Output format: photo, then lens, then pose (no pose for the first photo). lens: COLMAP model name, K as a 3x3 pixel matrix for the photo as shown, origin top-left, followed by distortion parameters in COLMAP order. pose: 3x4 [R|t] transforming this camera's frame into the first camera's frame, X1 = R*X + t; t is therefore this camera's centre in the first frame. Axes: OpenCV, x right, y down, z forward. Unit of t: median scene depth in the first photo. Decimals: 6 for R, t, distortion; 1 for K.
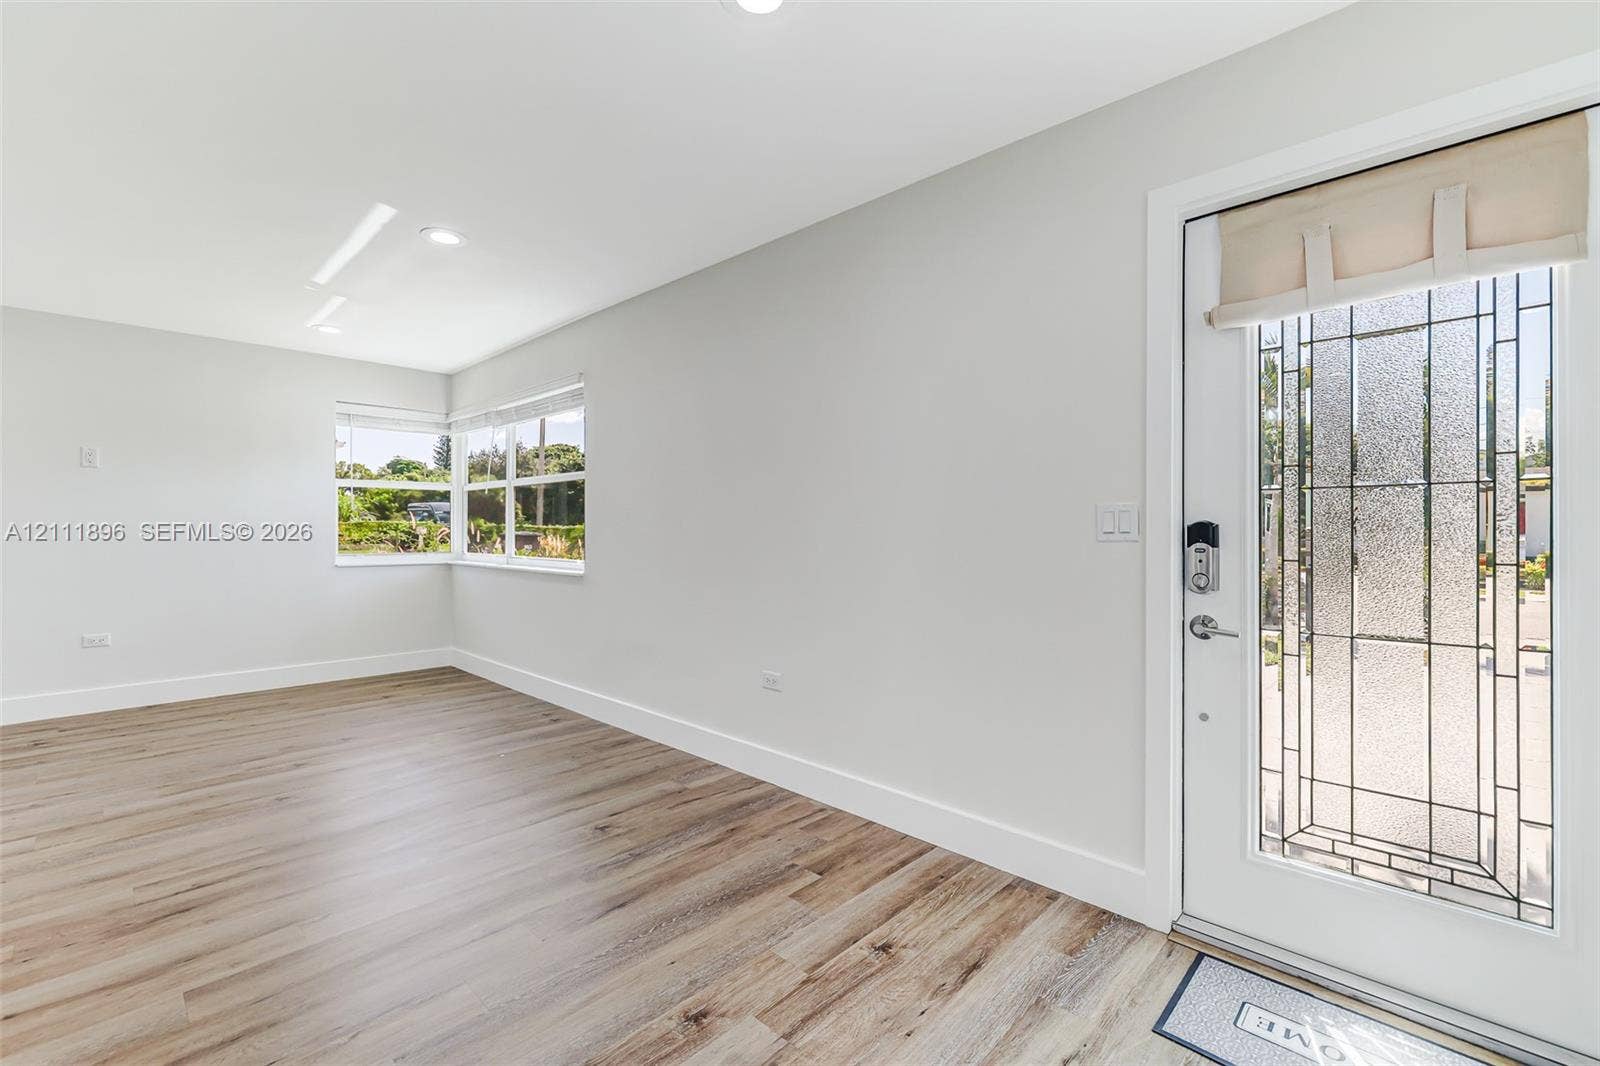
lens RADIAL K [[674.9, 0, 786.4], [0, 674.9, 522.6], [0, 0, 1]] dist [-0.000714, 0.000000]
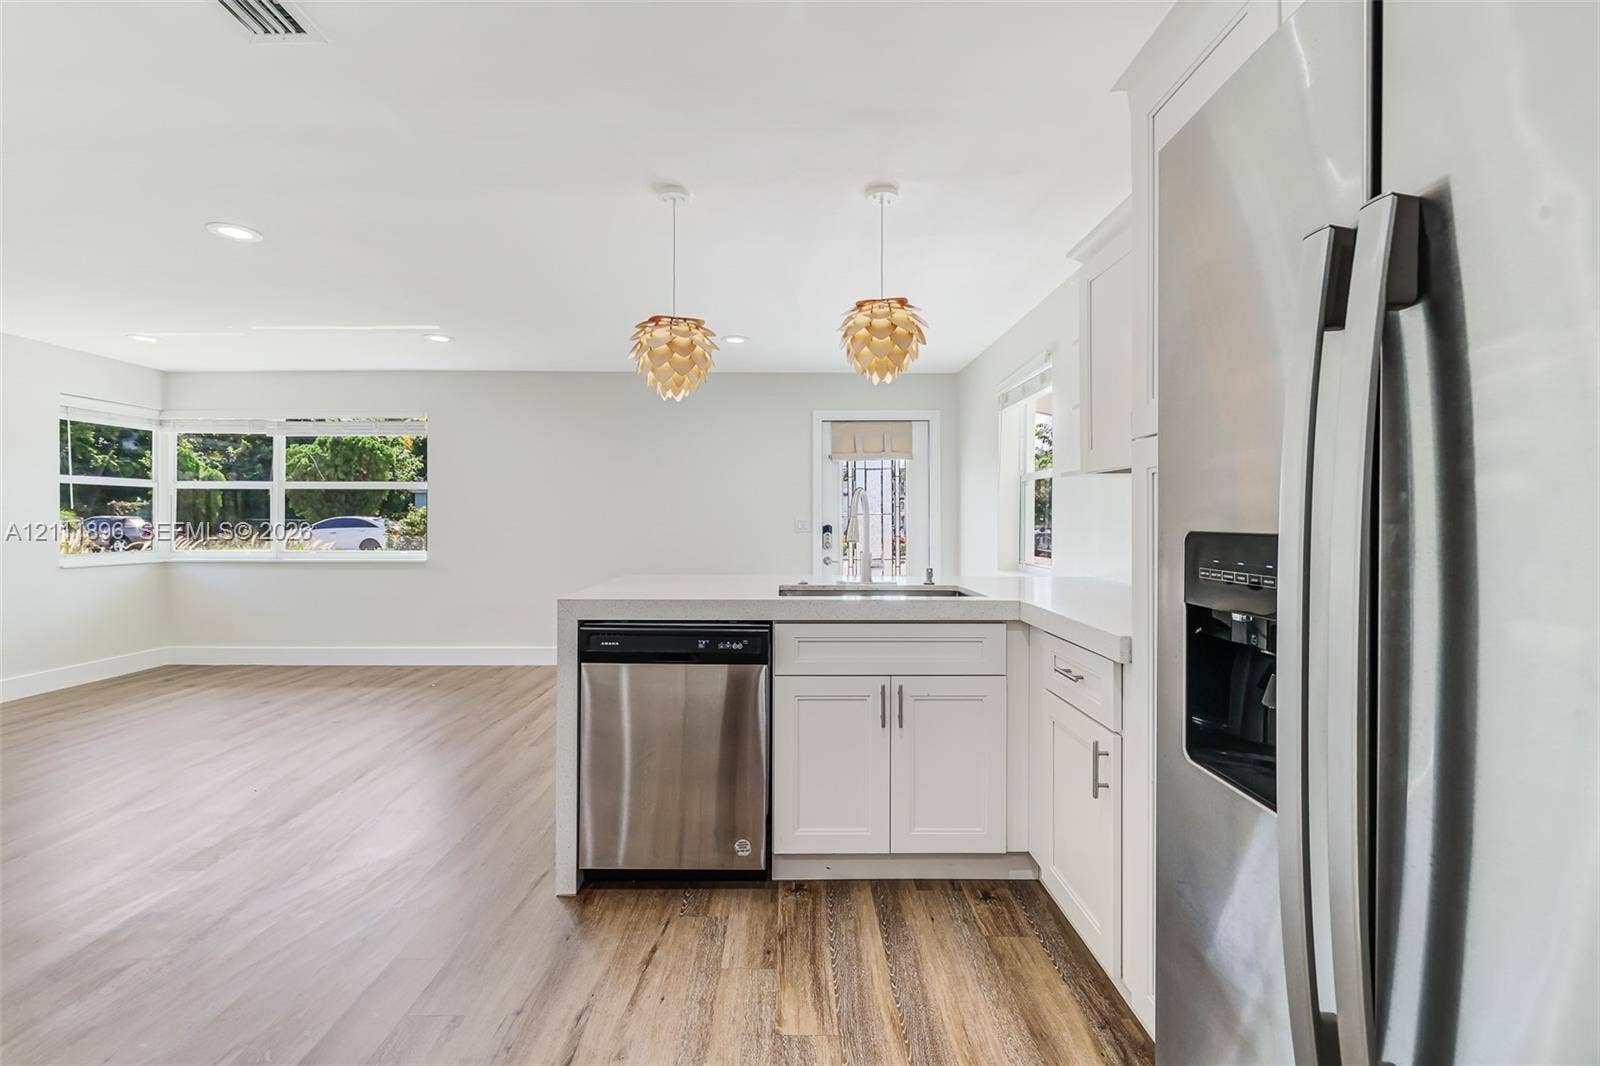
lens RADIAL K [[674.9, 0, 786.4], [0, 674.9, 522.6], [0, 0, 1]] dist [-0.000714, 0.000000]
pose [[0.725216, -0.000868, 0.688521, -1.087049], [-0.006687, 0.999943, 0.008304, -0.024828], [-0.688489, -0.010626, 0.725169, -0.717788]]
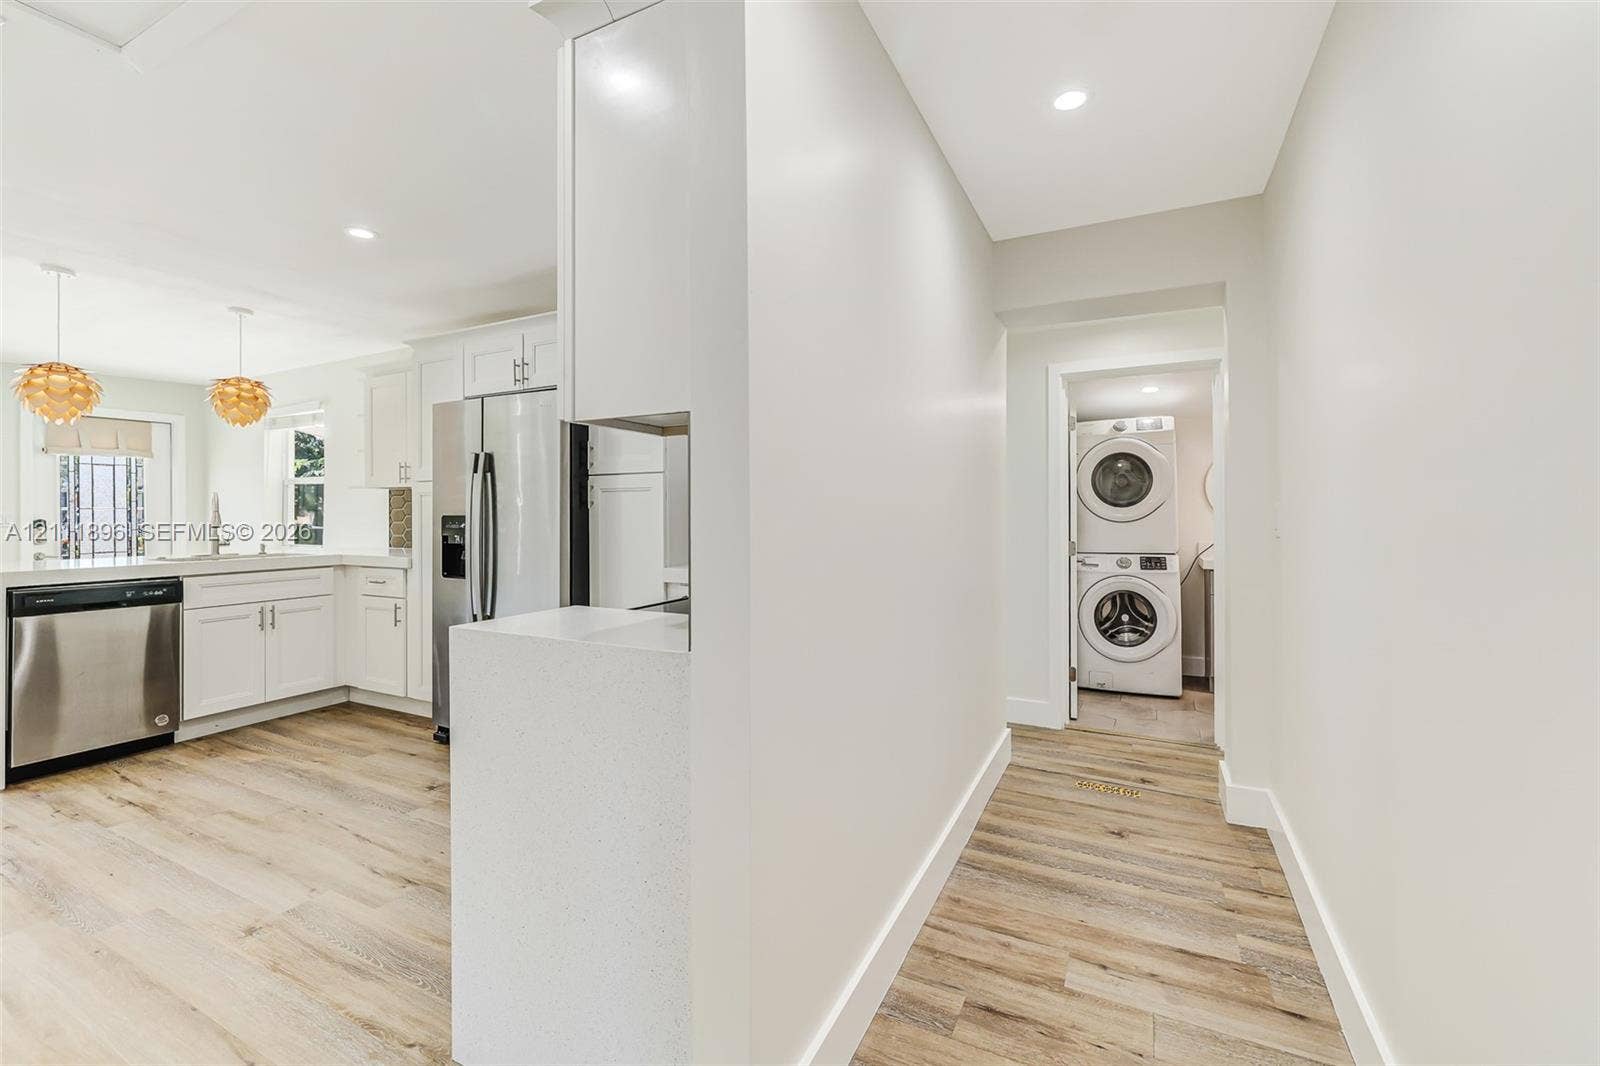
lens RADIAL K [[677.6, 0, 785.0], [0, 677.6, 509.2], [0, 0, 1]] dist [-0.001941, 0.000114]
pose [[-0.277447, 0.006859, 0.960717, -2.122757], [-0.002705, 0.999965, -0.007920, -0.022002], [-0.960737, -0.004797, -0.277418, -0.877124]]
